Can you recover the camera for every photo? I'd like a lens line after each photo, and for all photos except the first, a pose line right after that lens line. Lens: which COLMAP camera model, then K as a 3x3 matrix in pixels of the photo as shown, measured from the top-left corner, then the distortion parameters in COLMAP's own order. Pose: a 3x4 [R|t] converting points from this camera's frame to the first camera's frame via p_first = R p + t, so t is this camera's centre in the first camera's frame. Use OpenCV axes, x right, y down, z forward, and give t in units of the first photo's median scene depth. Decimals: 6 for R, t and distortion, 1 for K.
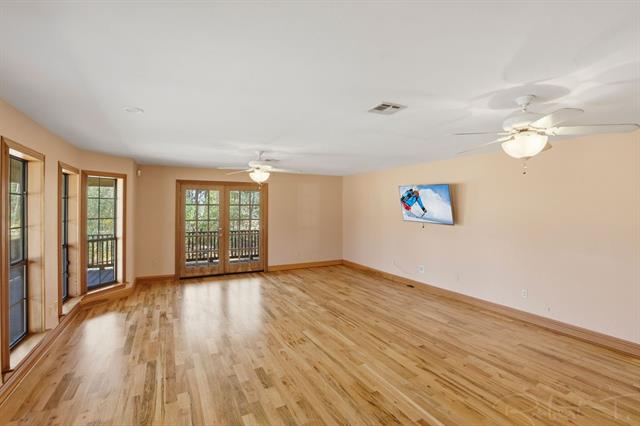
lens RADIAL K [[305.7, 0, 322.4], [0, 305.7, 211.2], [0, 0, 1]] dist [-0.018789, 0.001809]
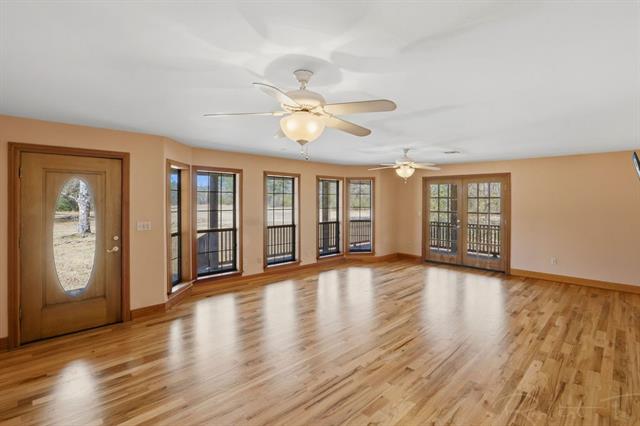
lens RADIAL K [[305.7, 0, 327.6], [0, 305.7, 200.9], [0, 0, 1]] dist [-0.018789, 0.001809]
pose [[0.276794, -0.002865, -0.960925, 0.720255], [-0.012007, 0.999907, -0.006439, 0.001967], [0.960854, 0.013320, 0.276734, 0.383783]]
